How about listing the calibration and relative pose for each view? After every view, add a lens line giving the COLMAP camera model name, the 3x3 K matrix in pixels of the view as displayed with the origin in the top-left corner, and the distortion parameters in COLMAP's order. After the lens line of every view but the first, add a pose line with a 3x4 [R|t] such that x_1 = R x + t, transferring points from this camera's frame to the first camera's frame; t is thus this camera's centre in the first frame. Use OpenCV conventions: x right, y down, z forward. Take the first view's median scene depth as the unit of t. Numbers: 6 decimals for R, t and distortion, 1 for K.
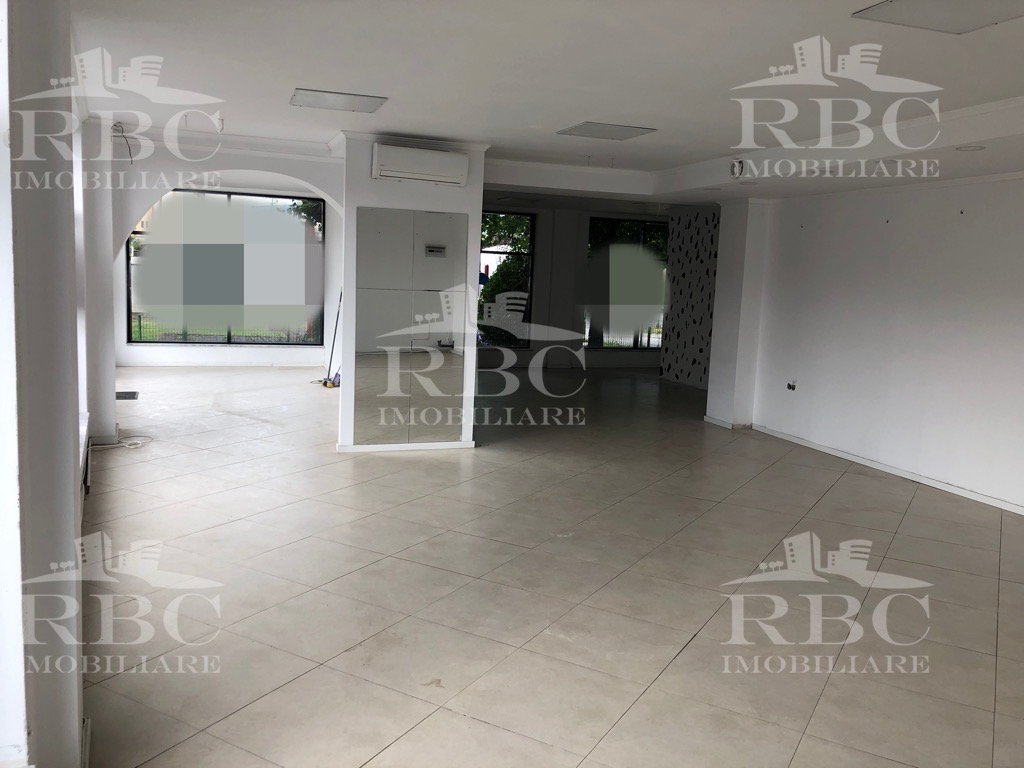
lens RADIAL K [[837.5, 0, 512.0], [0, 837.5, 384.0], [0, 0, 1]] dist [0.000819, -0.000443]
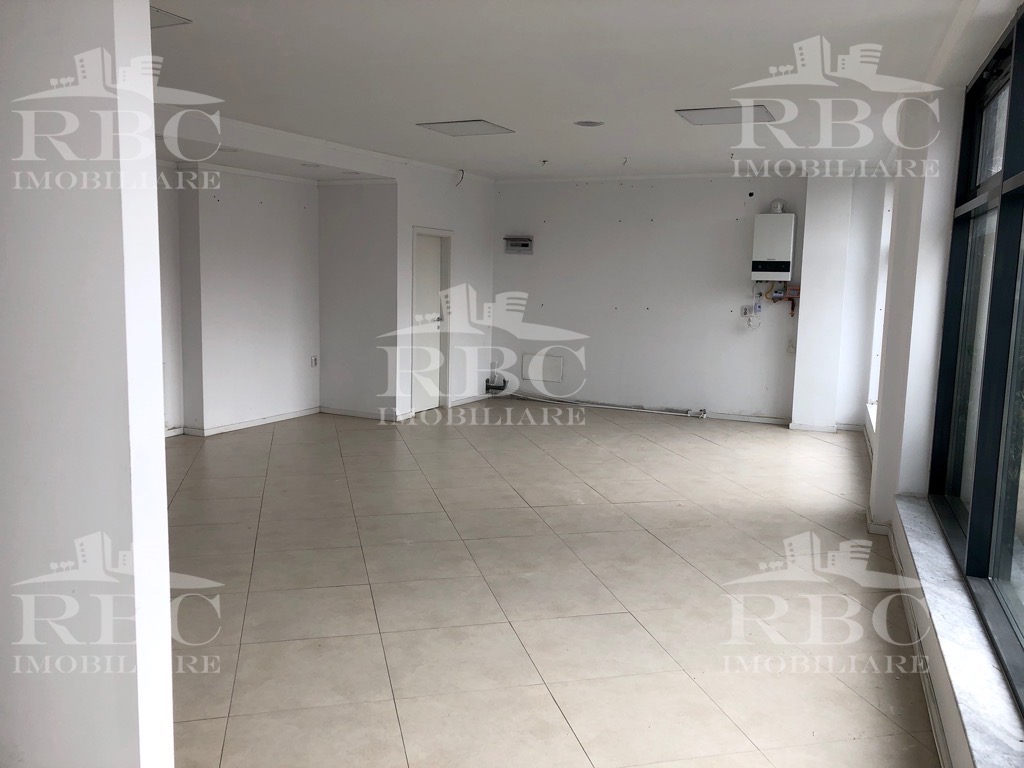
lens RADIAL K [[837.5, 0, 512.0], [0, 837.5, 384.0], [0, 0, 1]] dist [0.000819, -0.000443]
pose [[-0.699634, -0.150478, 0.698476, -0.712886], [0.048168, 0.965414, 0.256234, -0.246480], [-0.712876, 0.212914, -0.668188, 1.633410]]
